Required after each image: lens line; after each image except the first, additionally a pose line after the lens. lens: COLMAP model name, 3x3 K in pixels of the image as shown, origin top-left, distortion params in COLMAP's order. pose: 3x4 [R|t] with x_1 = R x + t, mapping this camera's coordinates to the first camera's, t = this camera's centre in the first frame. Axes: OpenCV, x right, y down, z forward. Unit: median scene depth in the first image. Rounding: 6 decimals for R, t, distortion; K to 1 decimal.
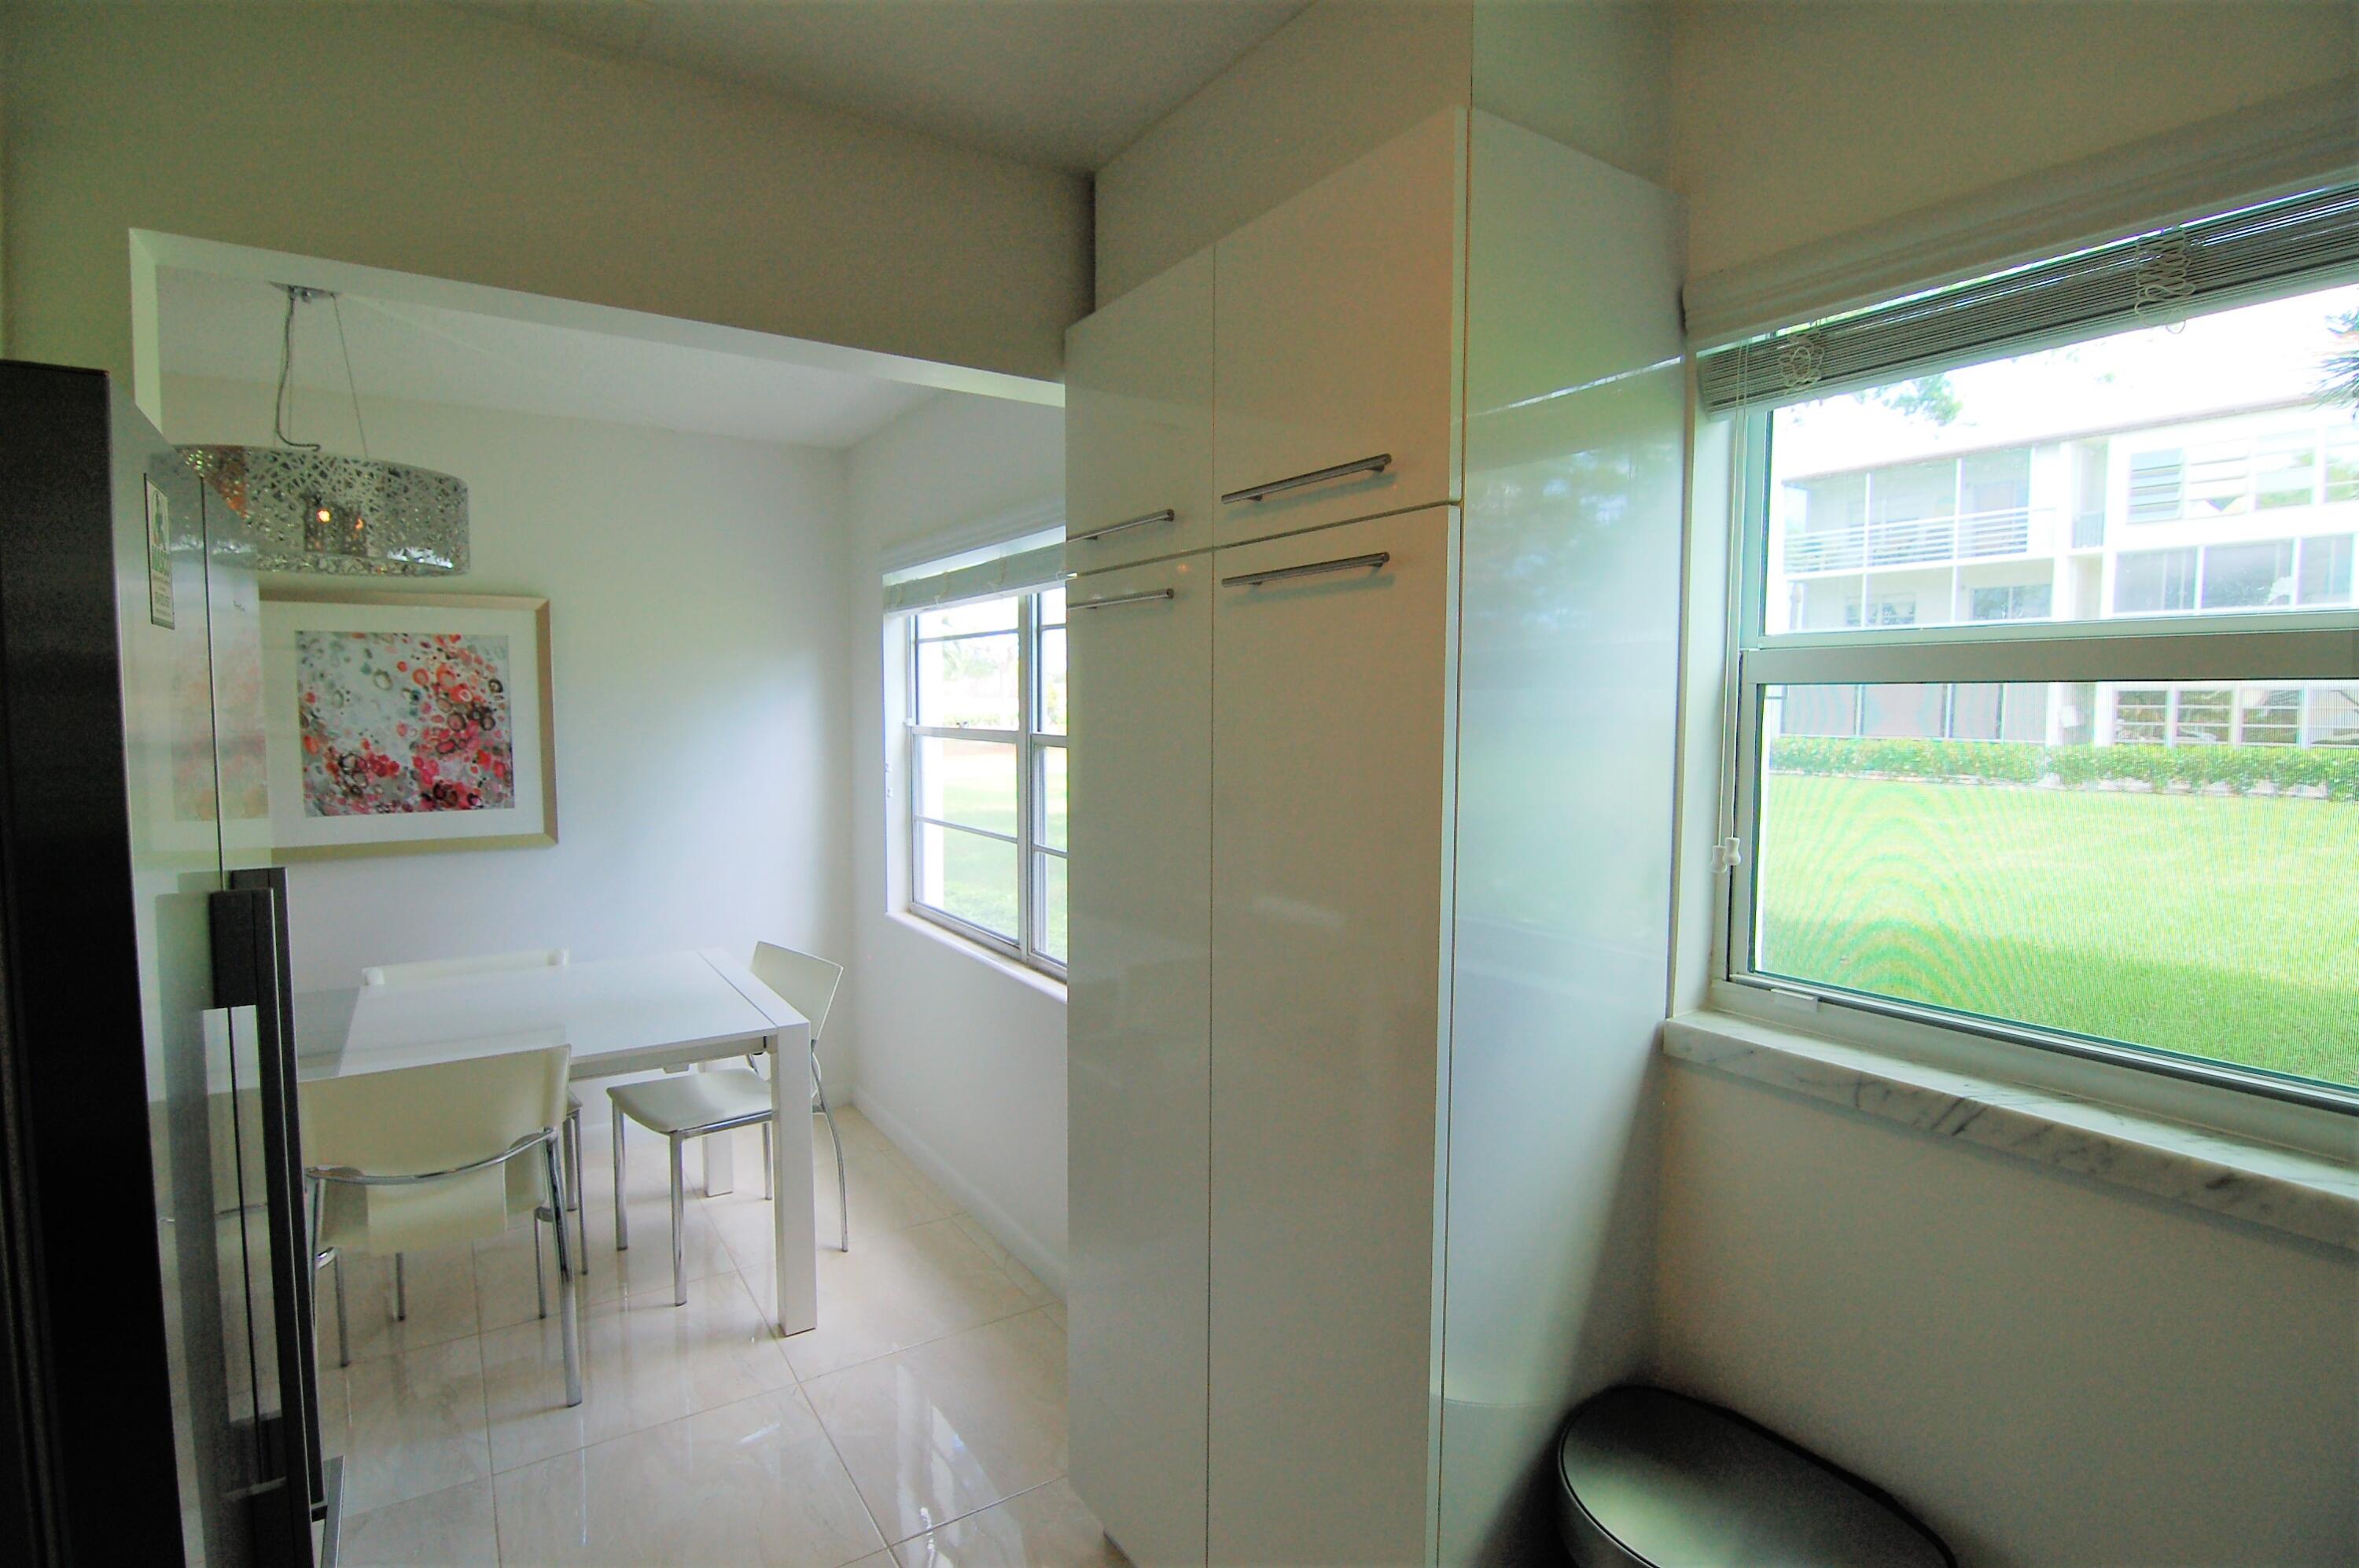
lens RADIAL K [[1129.6, 0, 1163.6], [0, 1129.6, 782.5], [0, 0, 1]] dist [-0.008292, -0.007307]
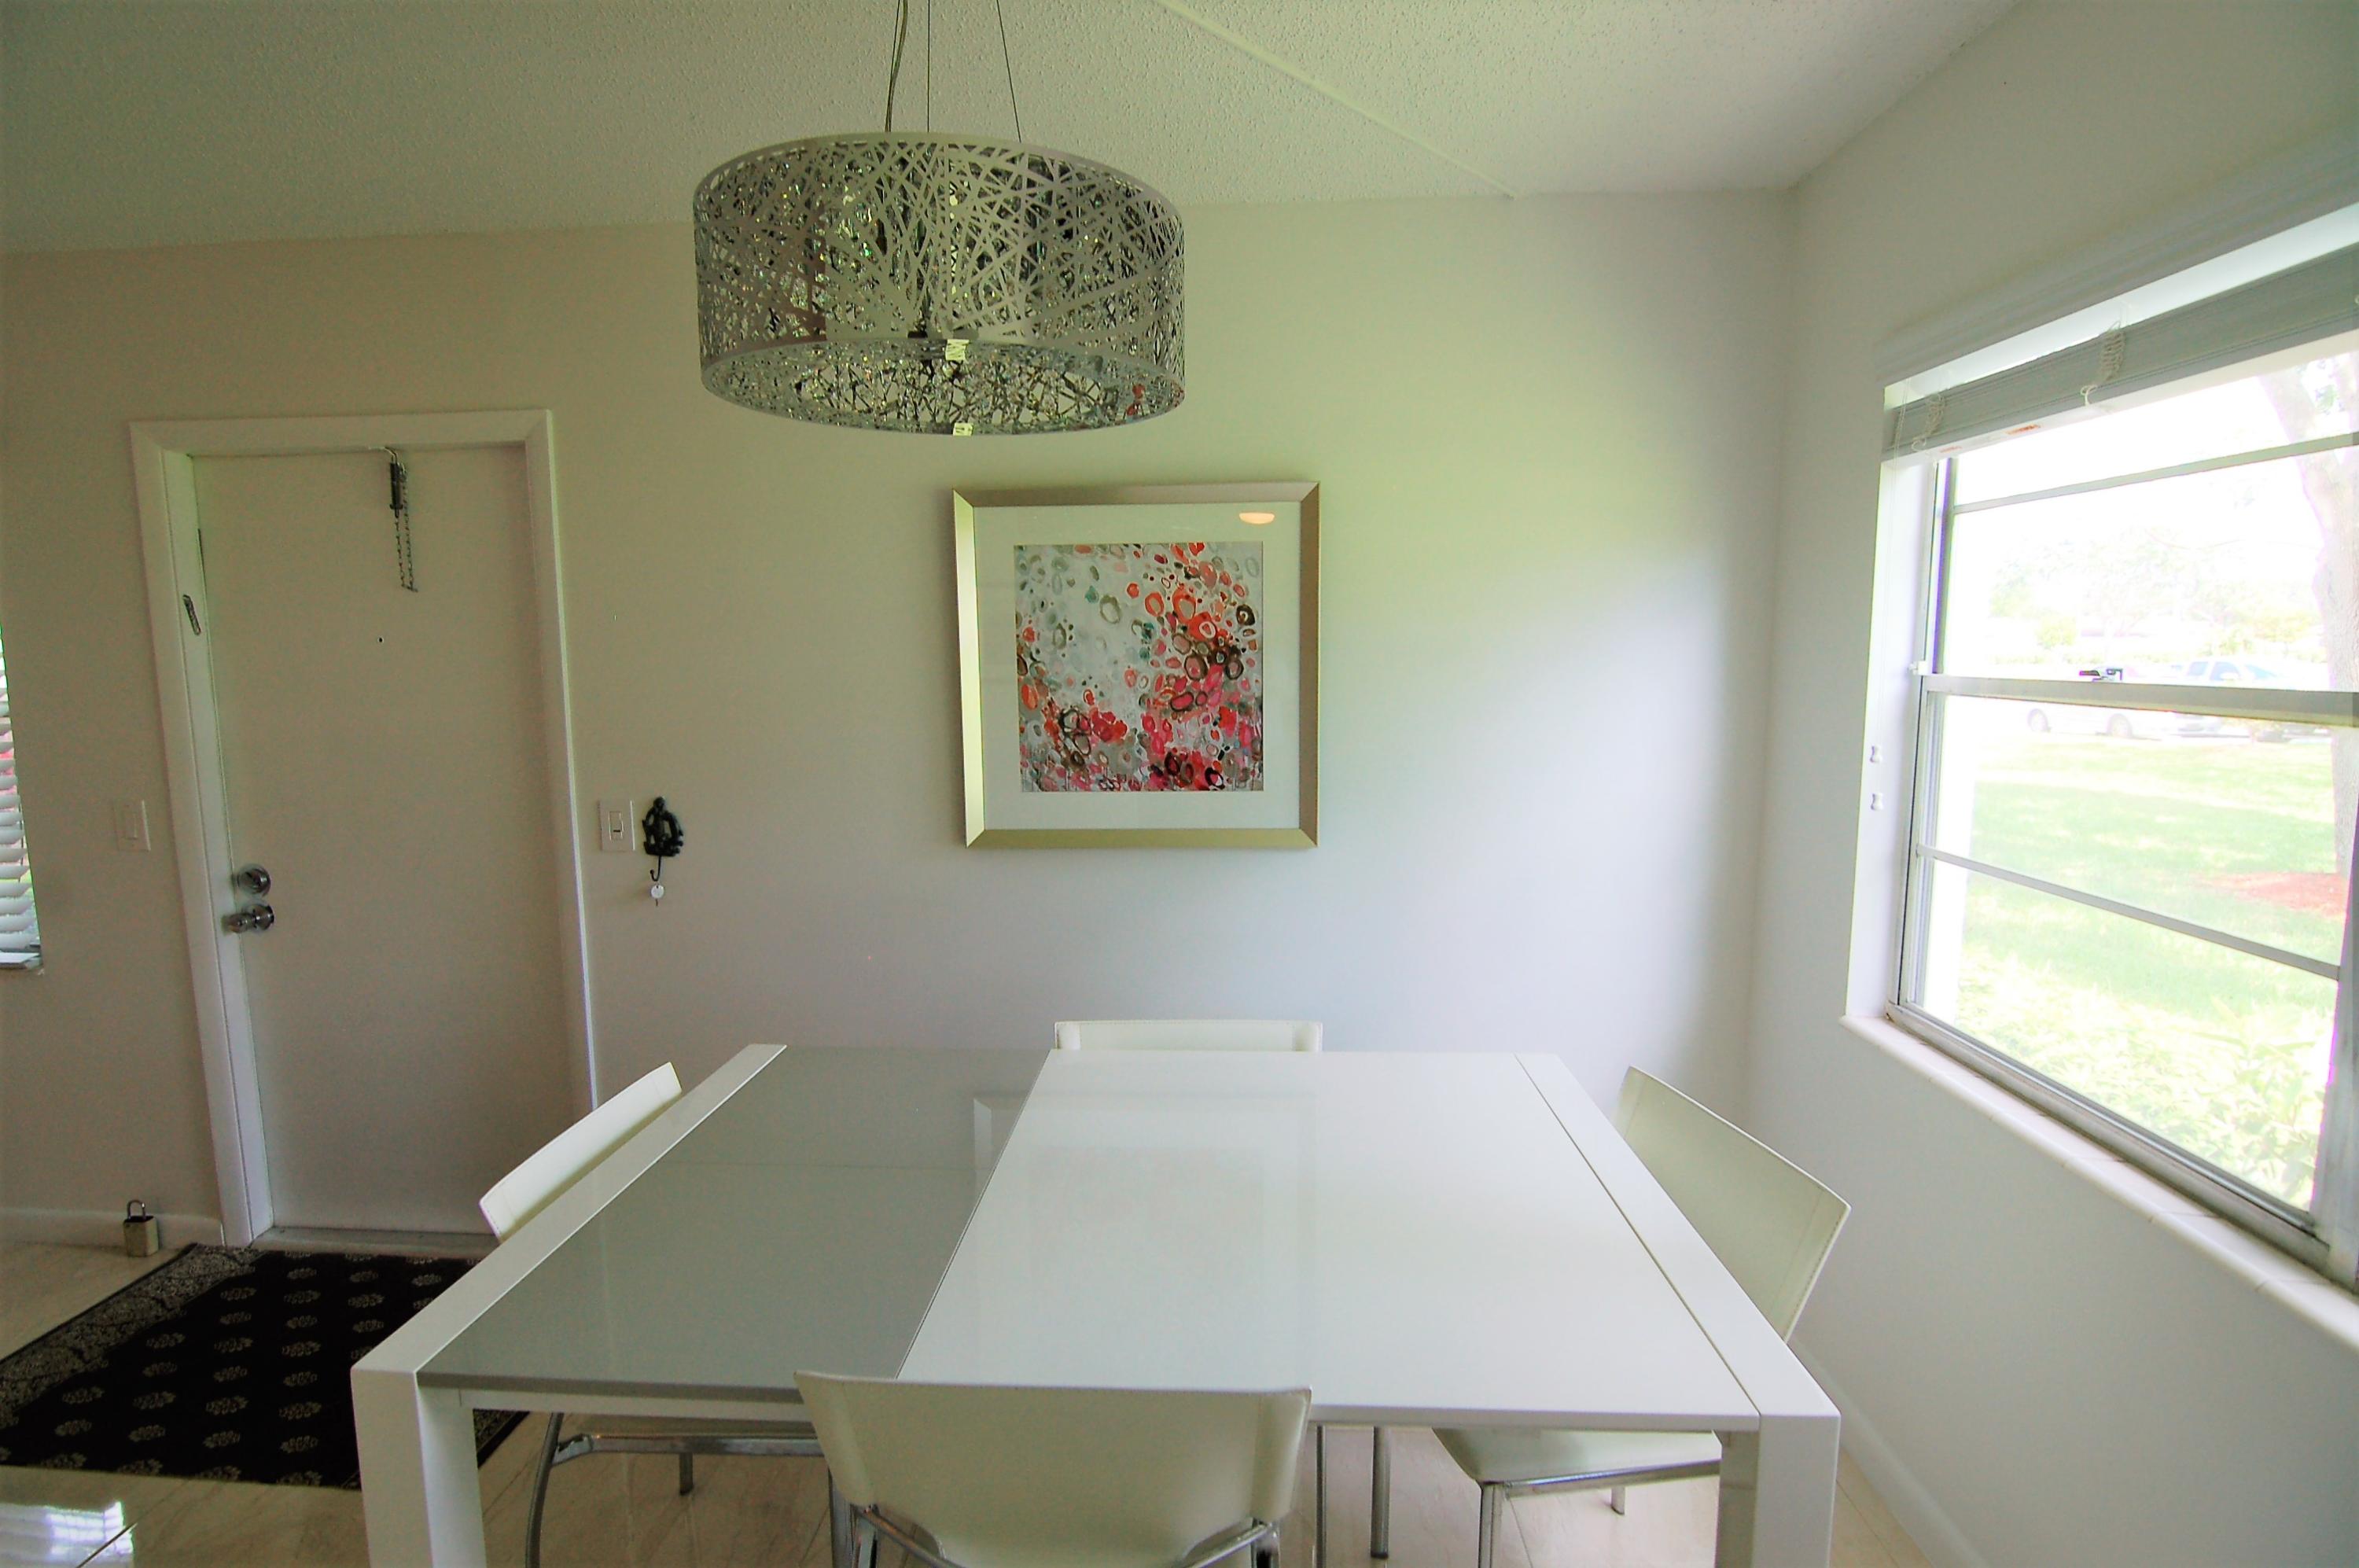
lens RADIAL K [[1129.6, 0, 1163.6], [0, 1129.6, 782.5], [0, 0, 1]] dist [-0.008292, -0.007307]
pose [[0.802503, 0.060358, -0.593587, -0.220118], [-0.031173, 0.997753, 0.059310, -0.023176], [0.595833, -0.029092, 0.802581, 0.419572]]
